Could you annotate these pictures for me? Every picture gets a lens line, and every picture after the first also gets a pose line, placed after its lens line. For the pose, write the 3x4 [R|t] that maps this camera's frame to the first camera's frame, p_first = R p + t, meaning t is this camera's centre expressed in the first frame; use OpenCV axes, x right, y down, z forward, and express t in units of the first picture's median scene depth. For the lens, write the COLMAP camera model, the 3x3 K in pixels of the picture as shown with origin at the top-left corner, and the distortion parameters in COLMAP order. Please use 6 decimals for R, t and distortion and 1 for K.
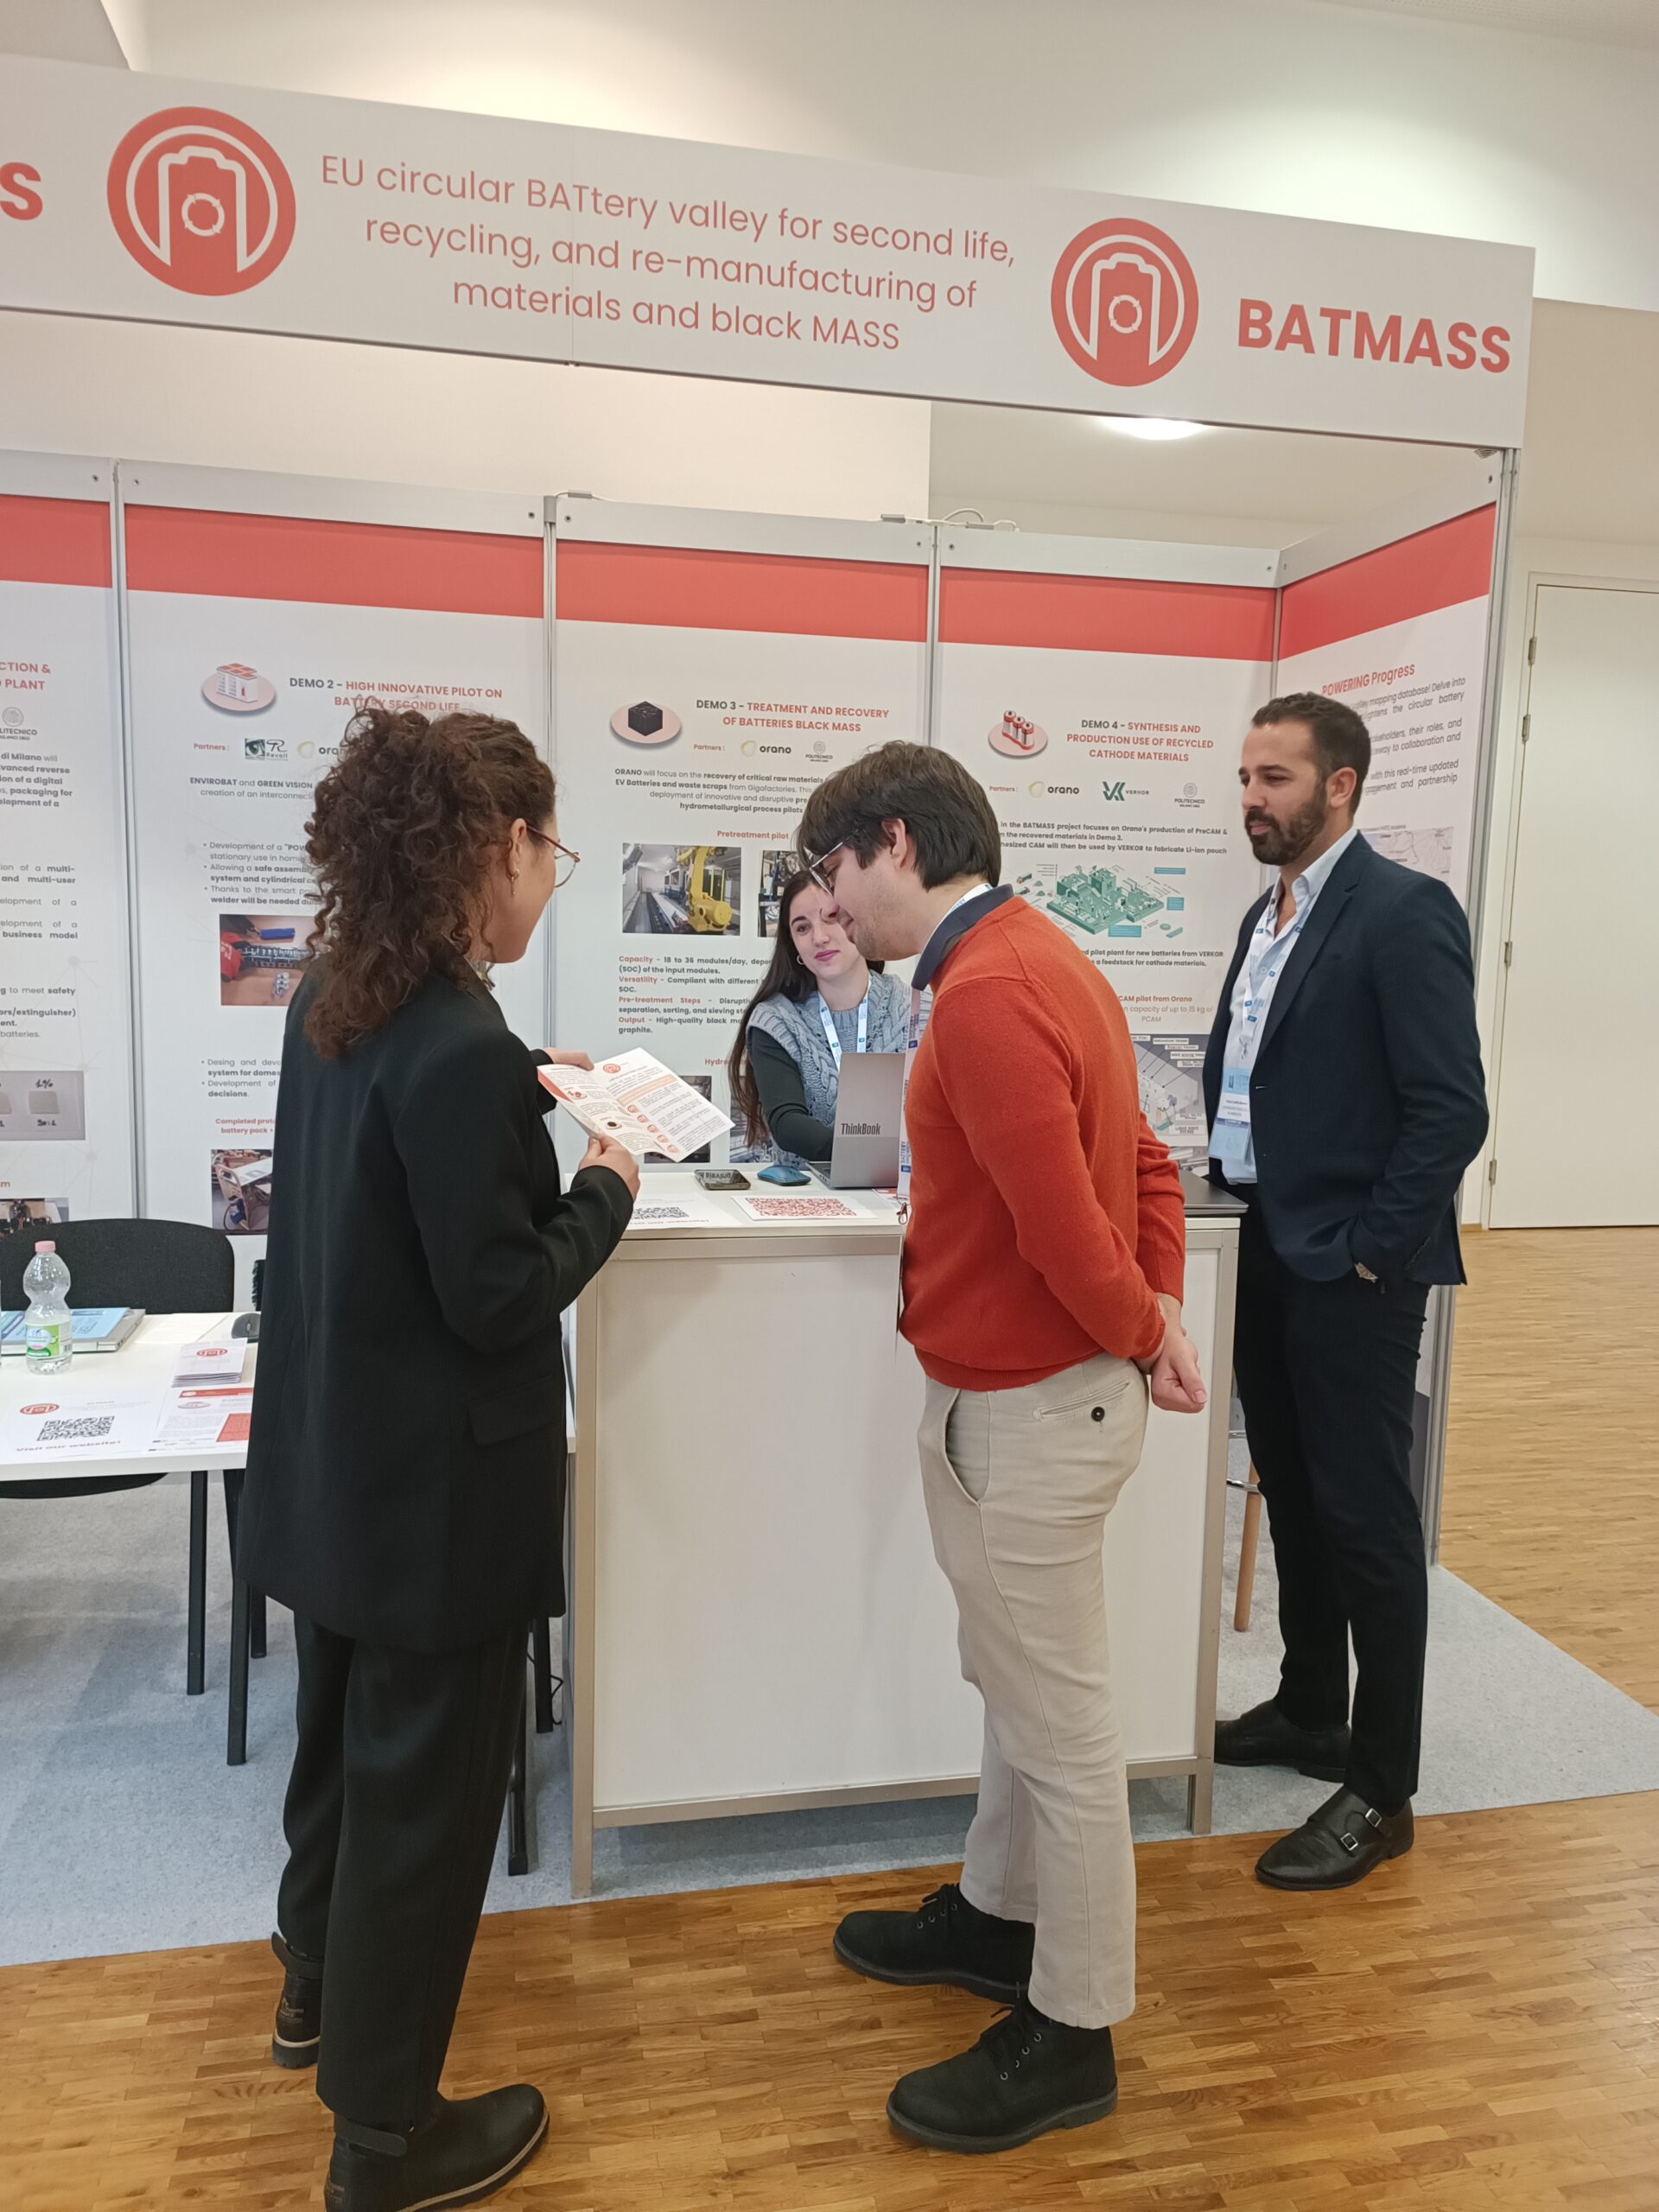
lens RADIAL K [[1582.3, 0, 833.1], [0, 1582.3, 1114.0], [0, 0, 1]] dist [0.019605, -0.037390]
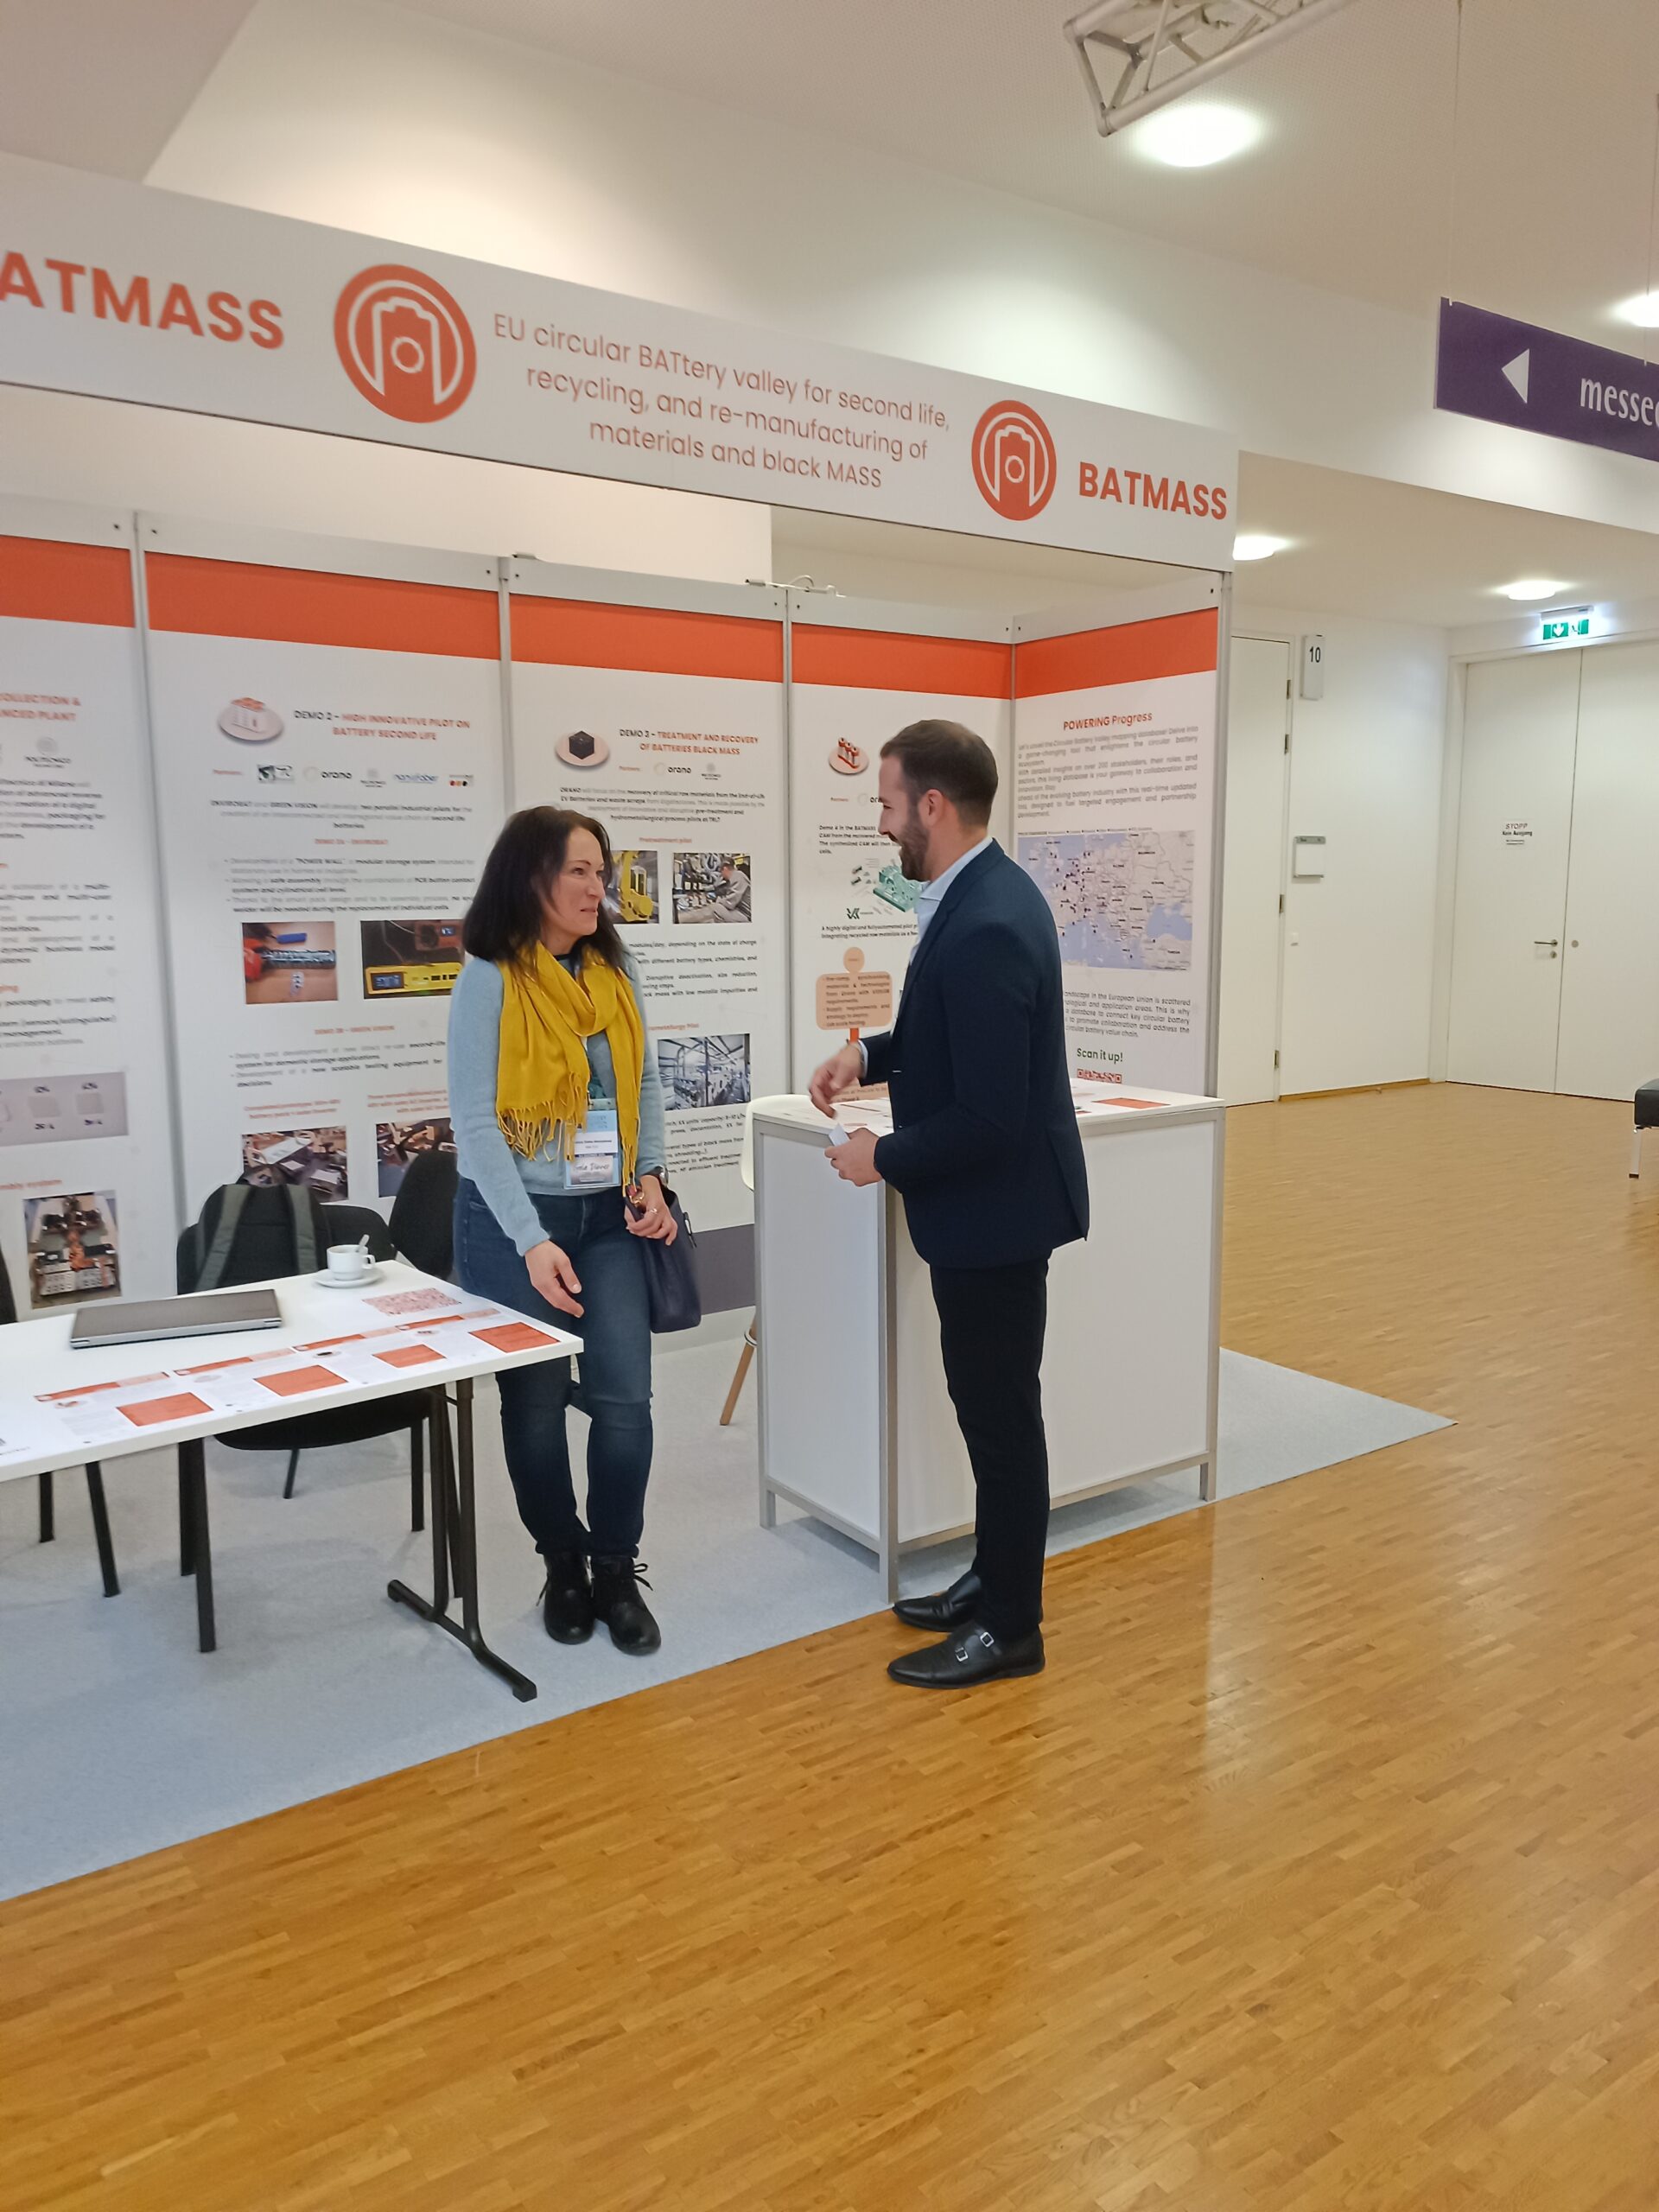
lens RADIAL K [[1582.3, 0, 830.3], [0, 1582.3, 1107.1], [0, 0, 1]] dist [0.019605, -0.037390]
pose [[0.922476, -0.081974, 0.377252, -0.451627], [0.074151, 0.996624, 0.035241, -0.005684], [-0.378867, -0.004535, 0.925440, -0.194261]]
